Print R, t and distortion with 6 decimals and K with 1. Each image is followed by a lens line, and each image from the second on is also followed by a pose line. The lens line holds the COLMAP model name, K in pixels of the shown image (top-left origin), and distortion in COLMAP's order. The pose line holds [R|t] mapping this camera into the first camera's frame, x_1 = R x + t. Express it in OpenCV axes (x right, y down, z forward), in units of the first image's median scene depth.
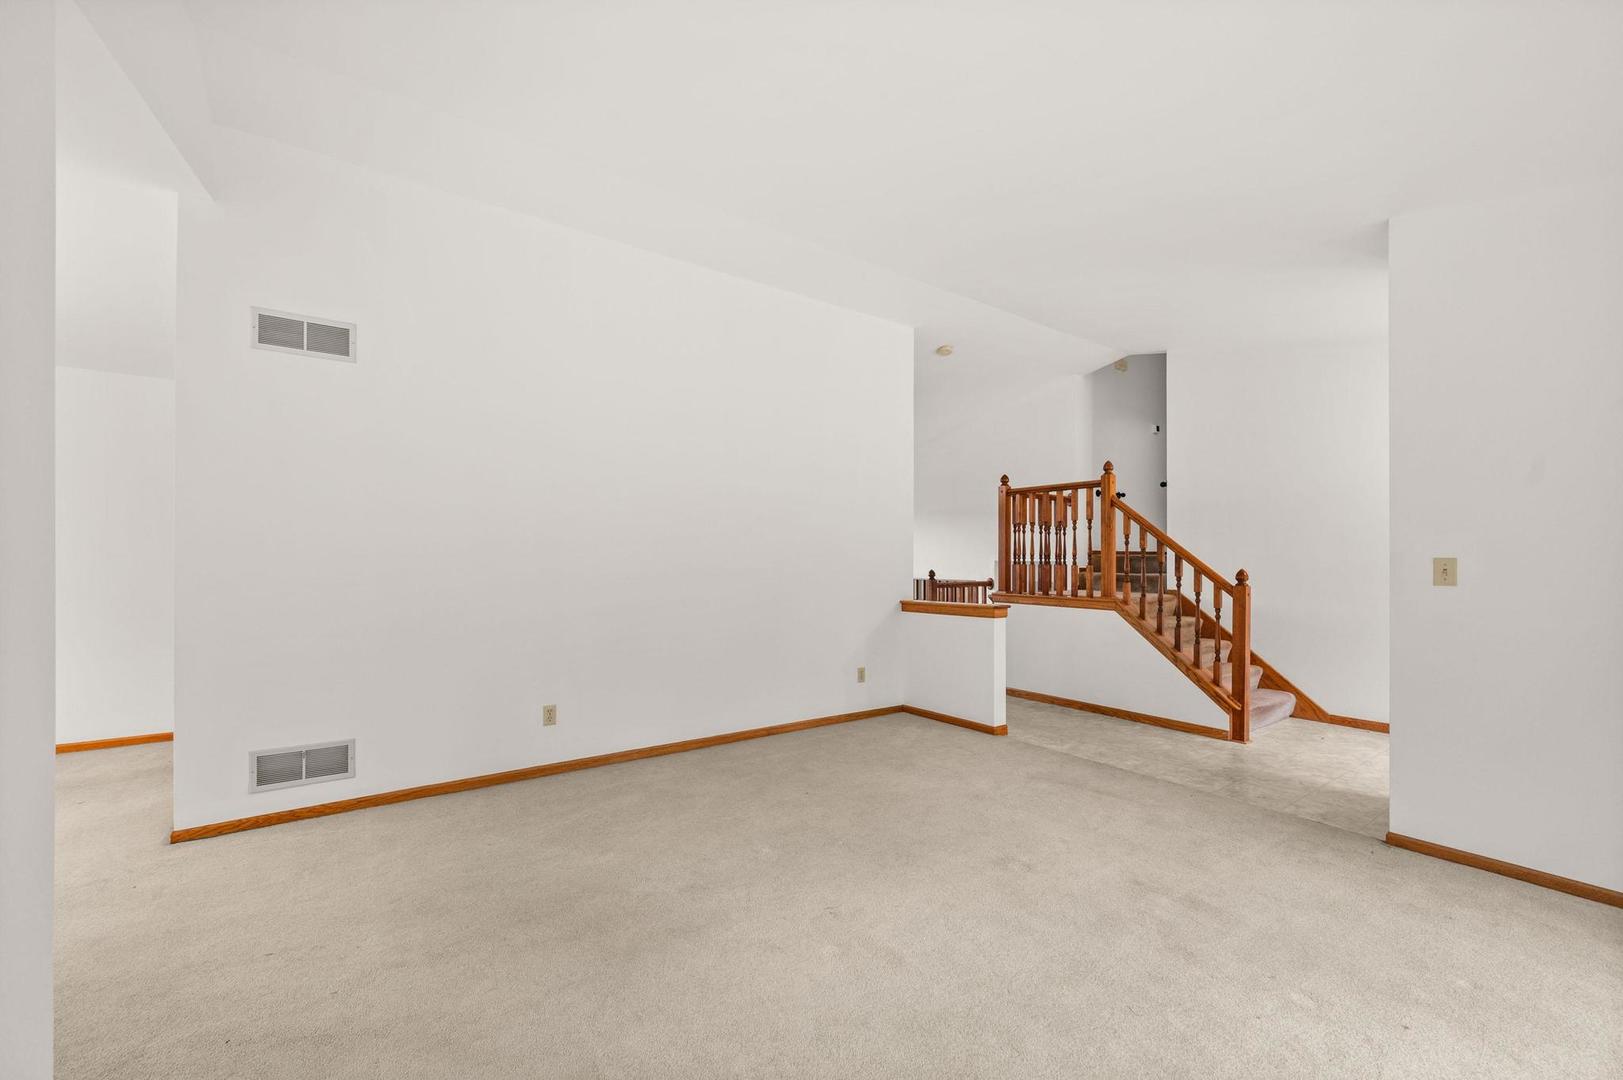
lens RADIAL K [[650.5, 0, 814.6], [0, 650.5, 549.8], [0, 0, 1]] dist [-0.006010, 0.001172]
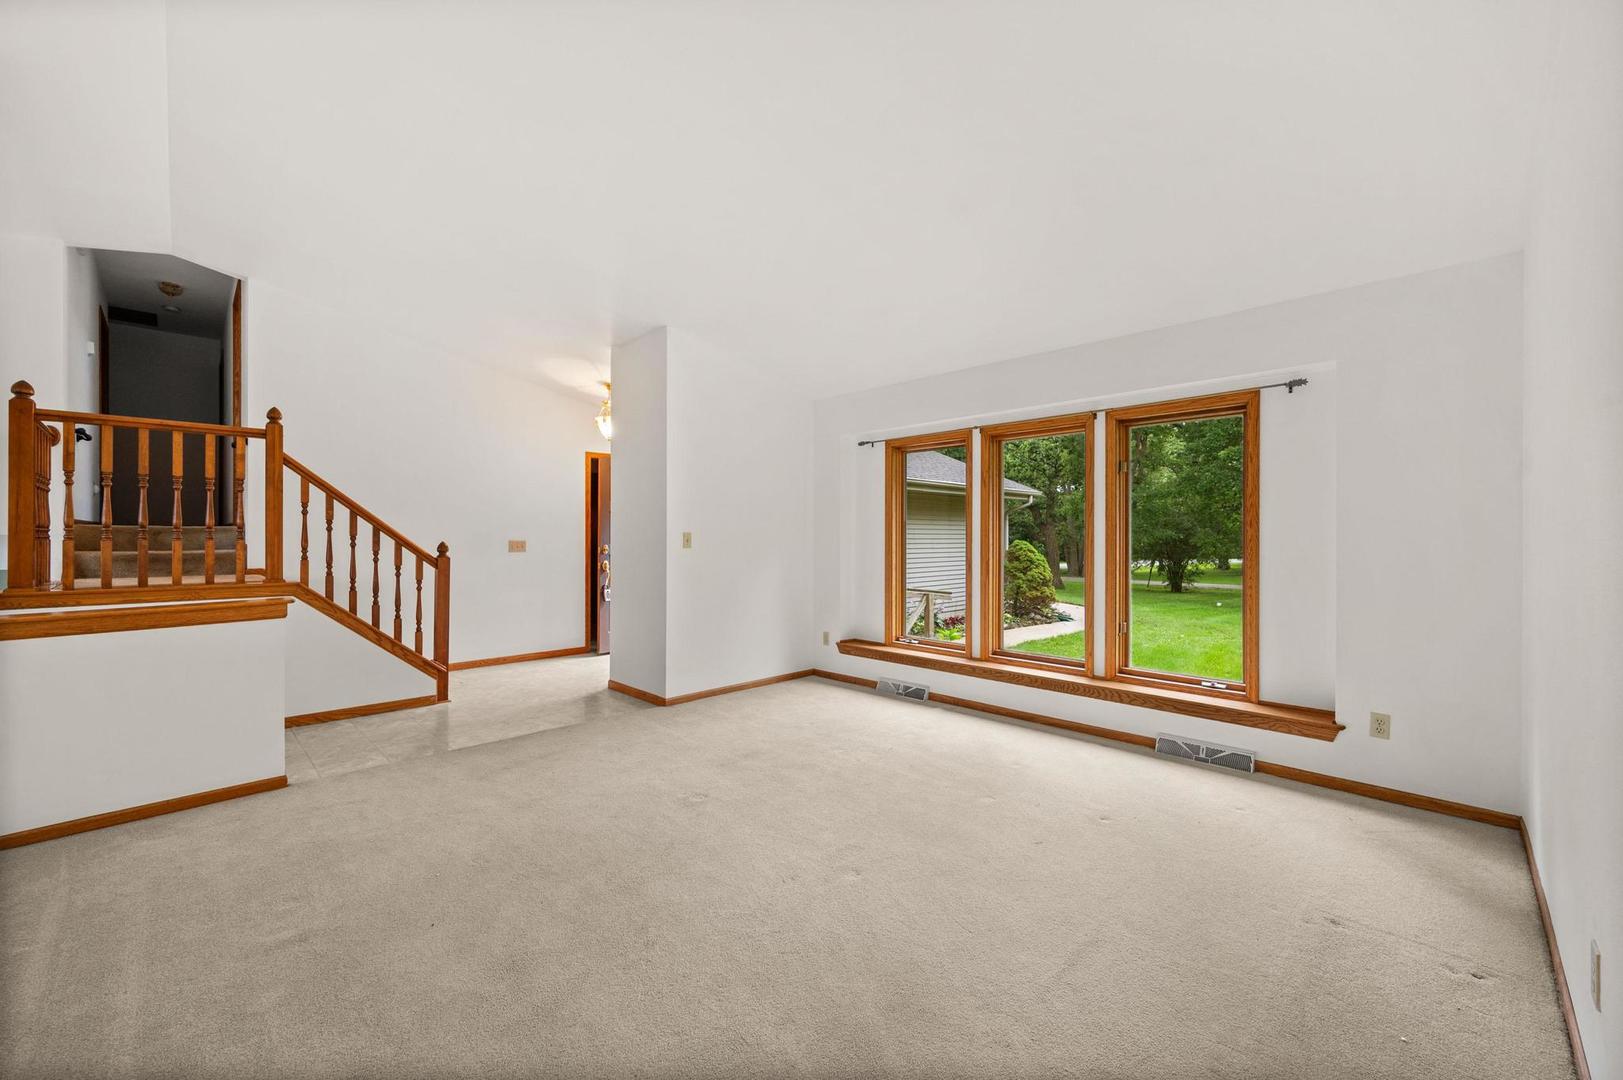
lens RADIAL K [[650.5, 0, 799.7], [0, 650.5, 532.2], [0, 0, 1]] dist [-0.006010, 0.001172]
pose [[-0.162382, 0.000476, 0.986728, -0.497761], [-0.017202, 0.999847, -0.003313, 0.007686], [-0.986578, -0.017512, -0.162349, 0.587068]]
